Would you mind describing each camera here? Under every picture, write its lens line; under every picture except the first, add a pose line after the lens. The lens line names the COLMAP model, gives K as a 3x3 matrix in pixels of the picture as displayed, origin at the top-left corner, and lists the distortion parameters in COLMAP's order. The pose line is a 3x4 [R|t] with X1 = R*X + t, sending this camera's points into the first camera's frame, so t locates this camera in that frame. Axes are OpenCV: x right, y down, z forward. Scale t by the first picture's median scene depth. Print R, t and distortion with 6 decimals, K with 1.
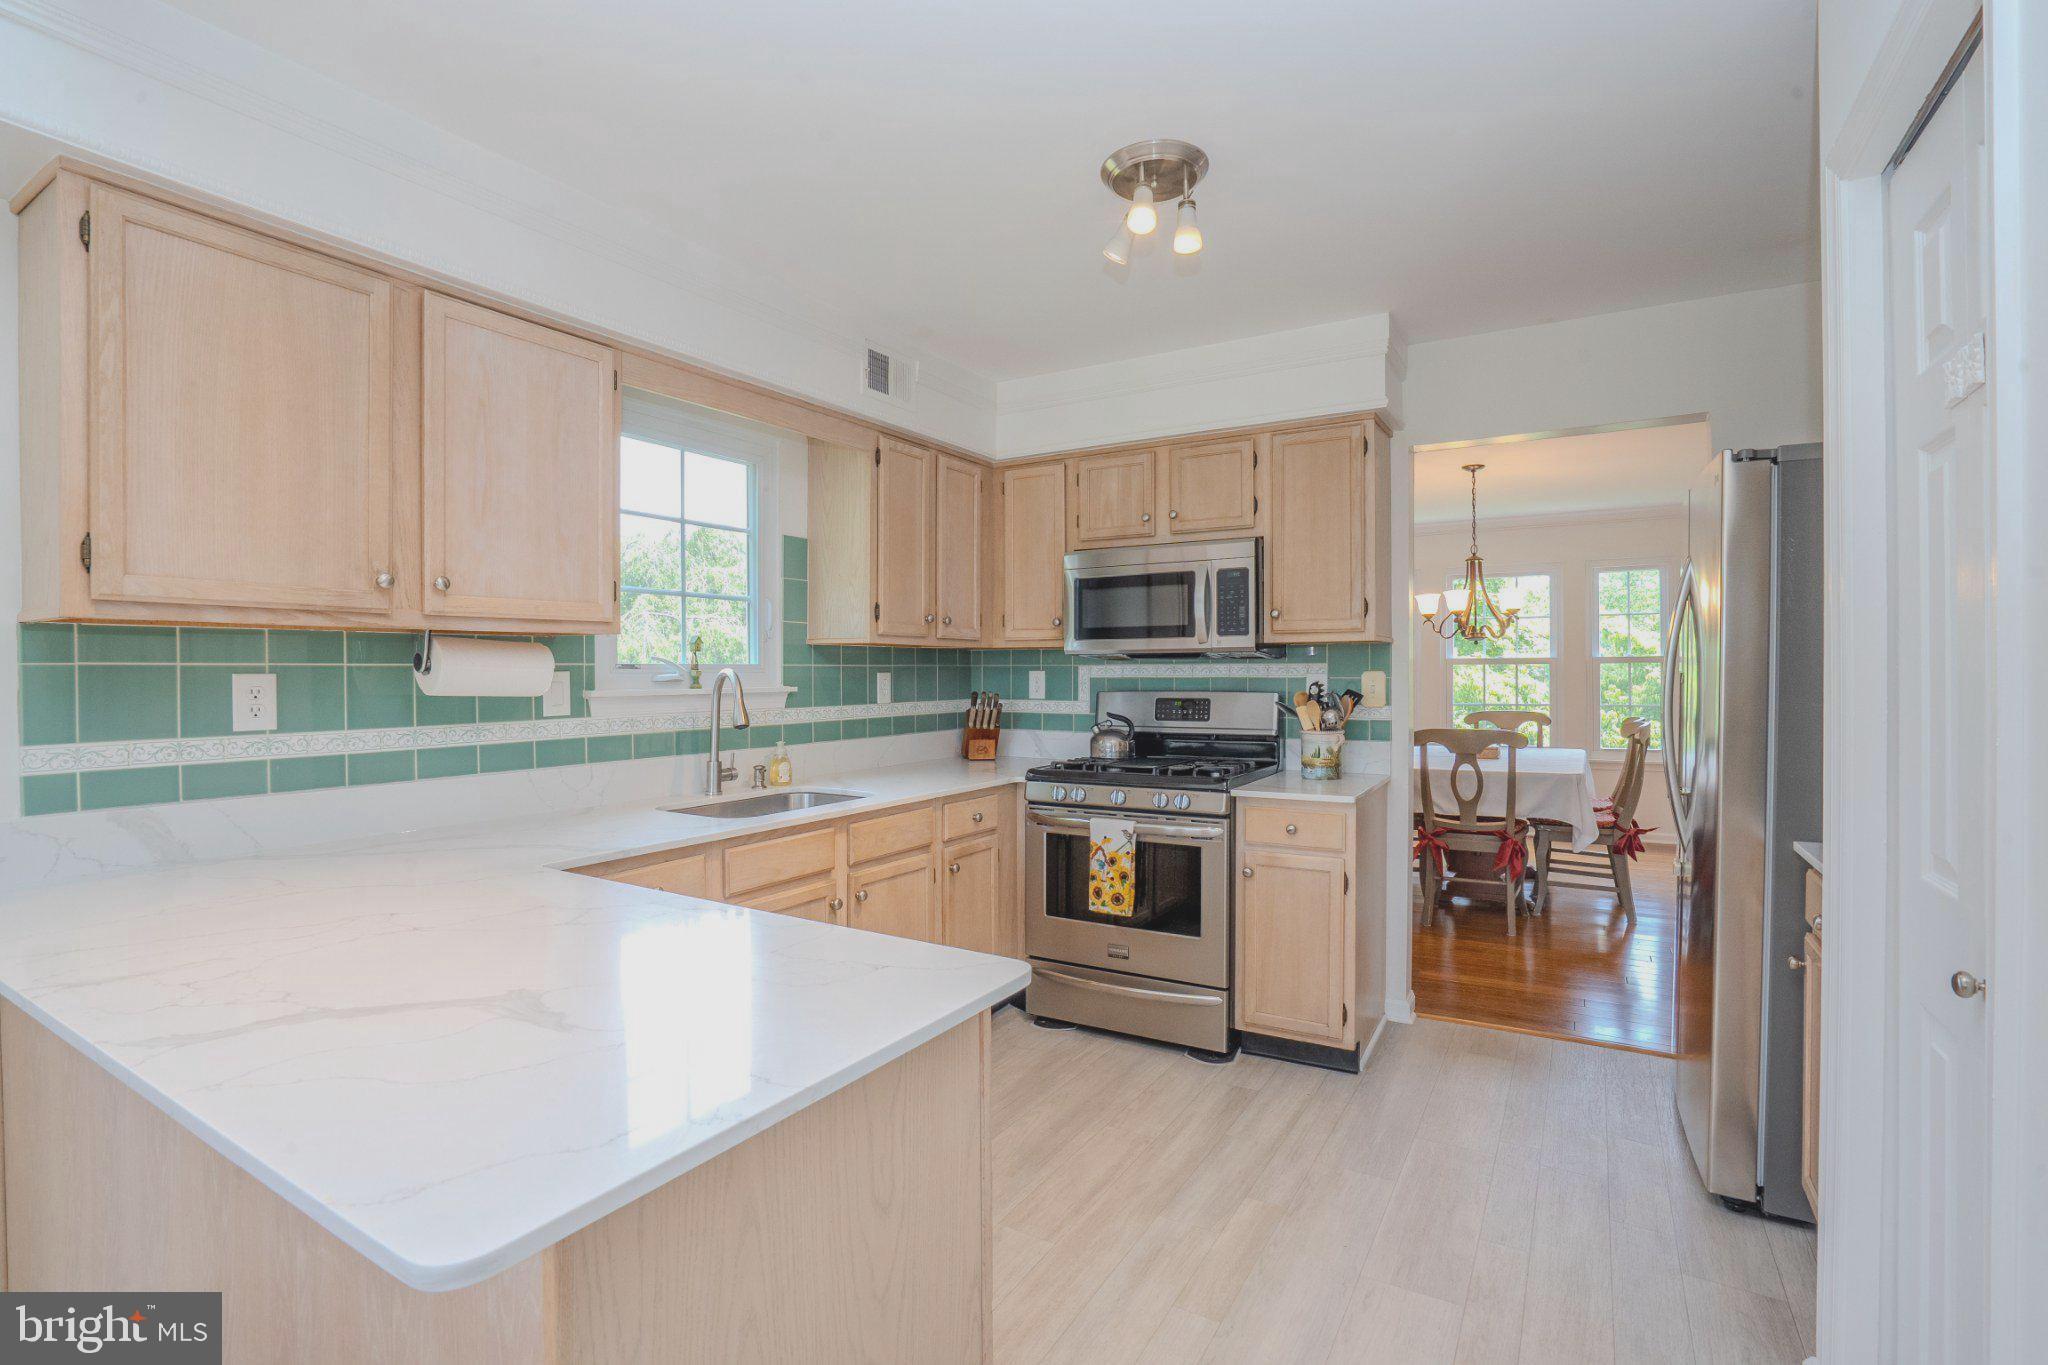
lens RADIAL K [[924.8, 0, 1026.0], [0, 924.8, 675.2], [0, 0, 1]] dist [-0.070049, 0.032105]
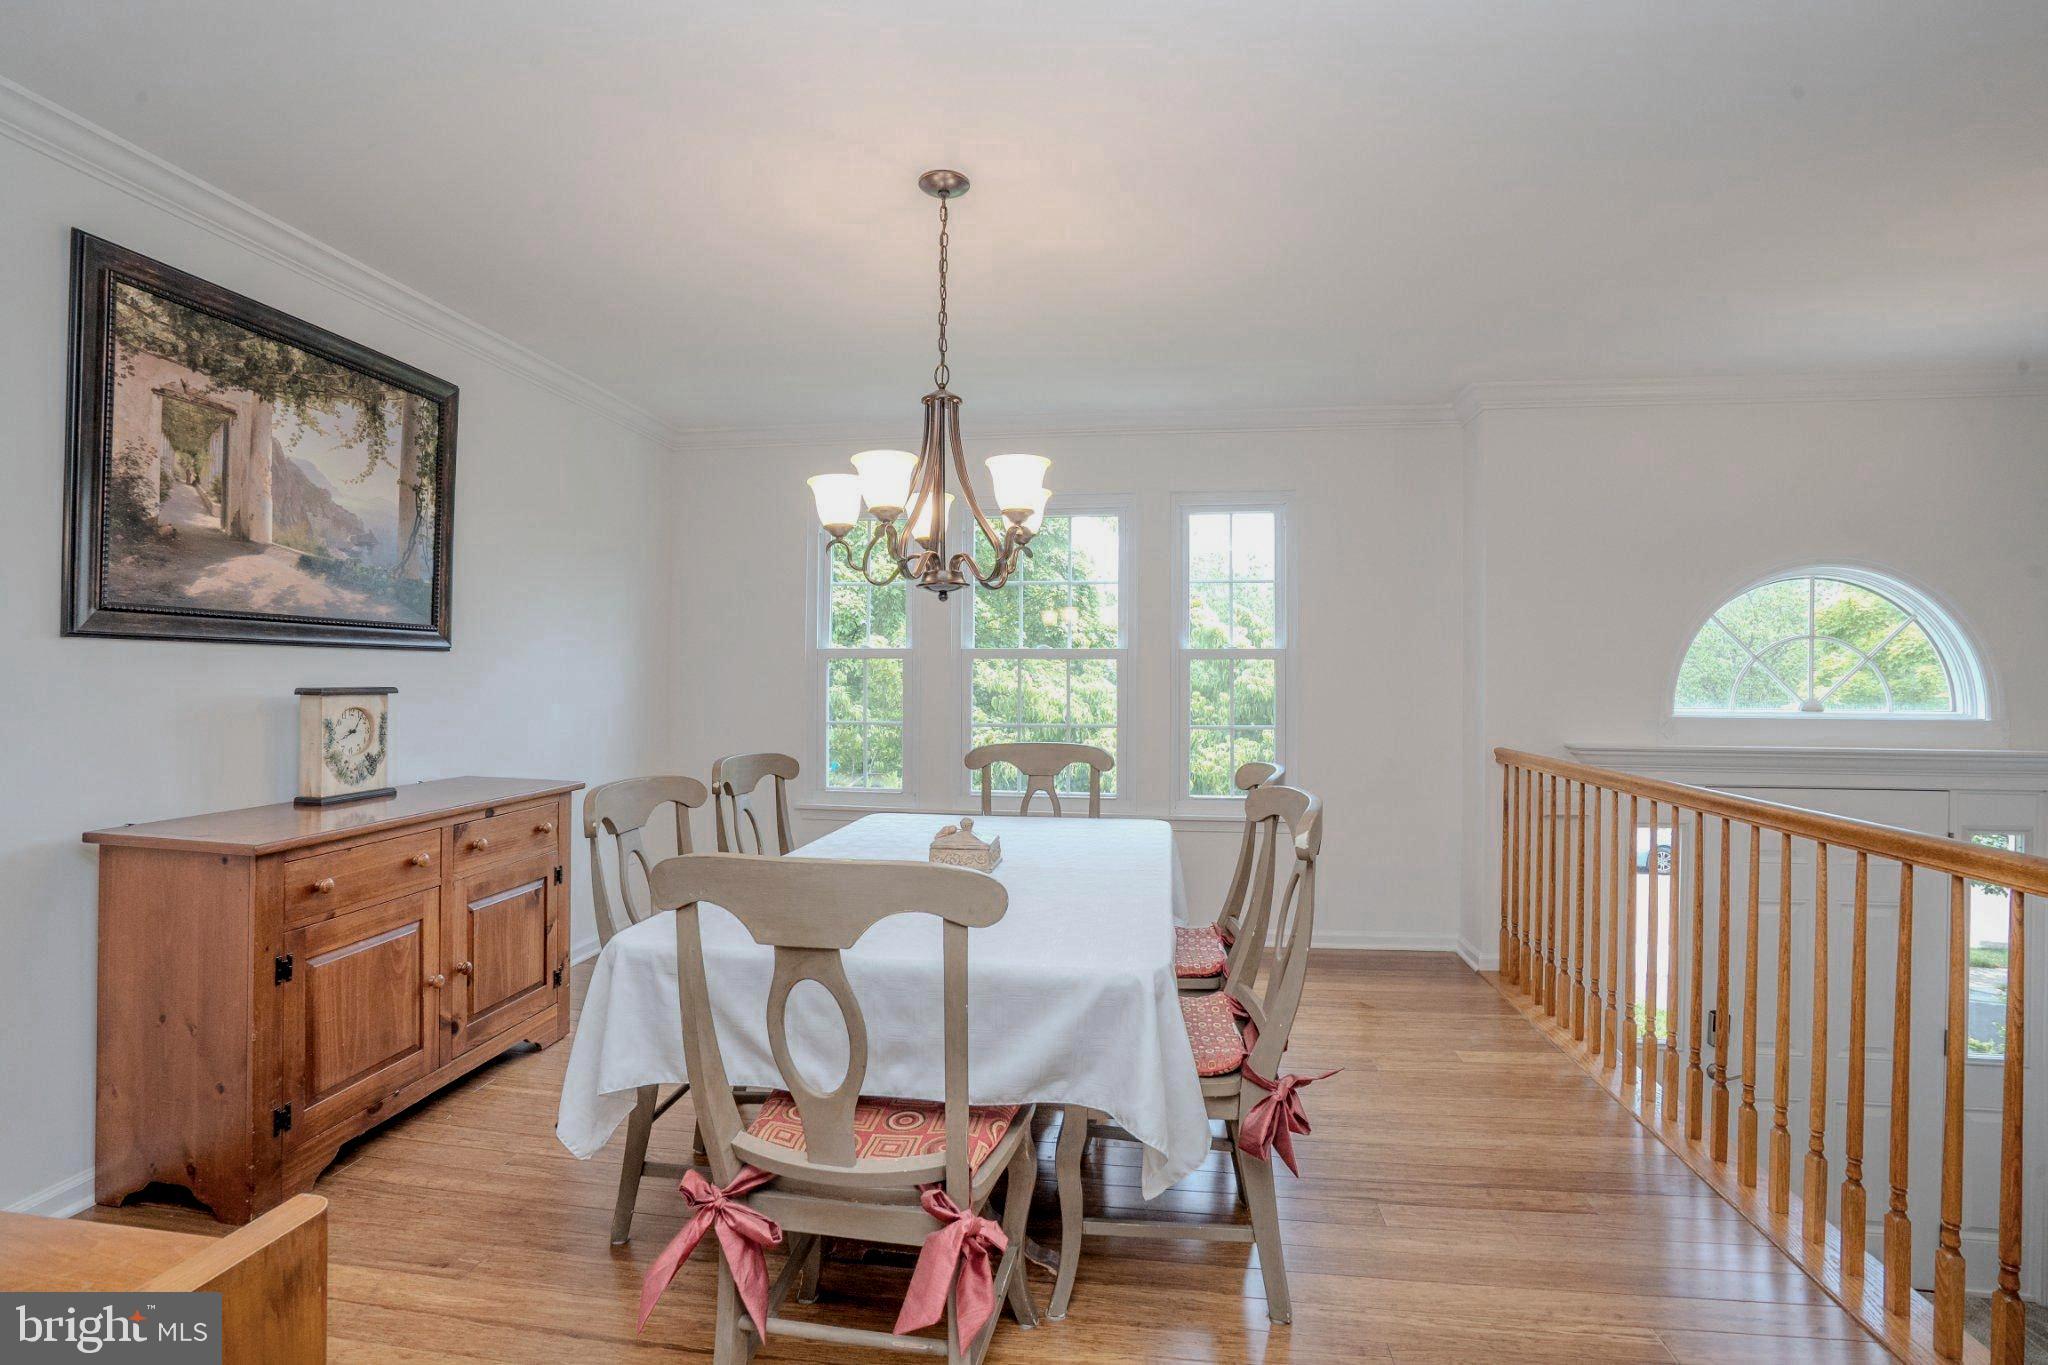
lens RADIAL K [[924.8, 0, 1026.0], [0, 924.8, 675.2], [0, 0, 1]] dist [-0.070049, 0.032105]
pose [[0.919593, 0.009531, 0.392756, 0.291525], [-0.008012, 0.999953, -0.005507, 0.001775], [-0.392790, 0.001918, 0.919626, 0.477847]]
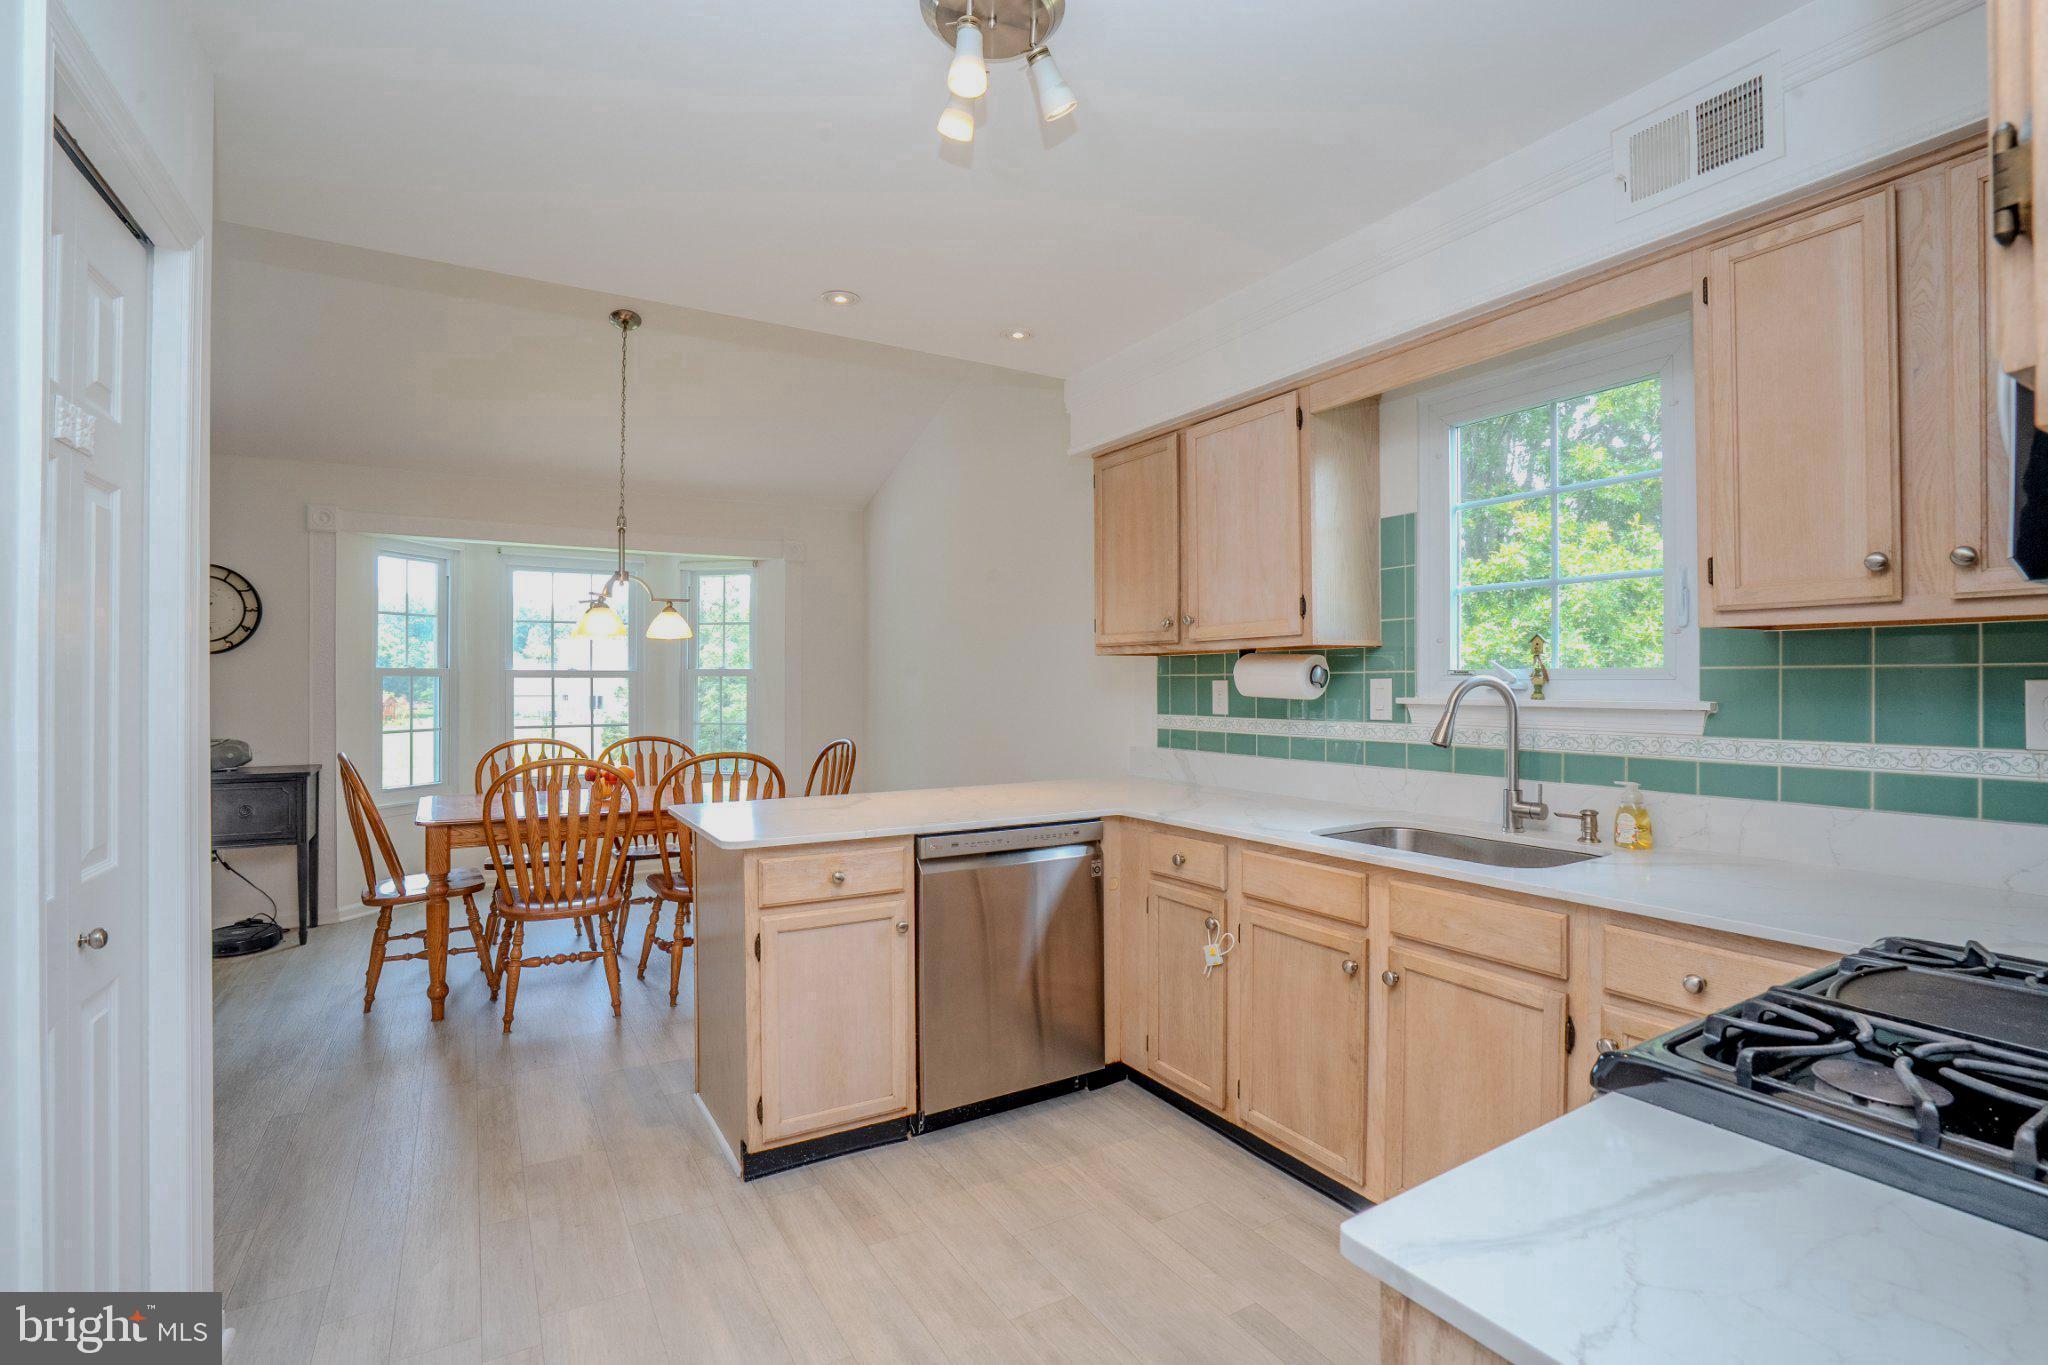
lens RADIAL K [[977.9, 0, 1020.0], [0, 977.9, 669.9], [0, 0, 1]] dist [-0.000080, -0.000119]
pose [[-0.468665, -0.003709, -0.883368, 0.674353], [0.003064, 0.999978, -0.005824, -0.008498], [0.883371, -0.005436, -0.468643, 1.109431]]
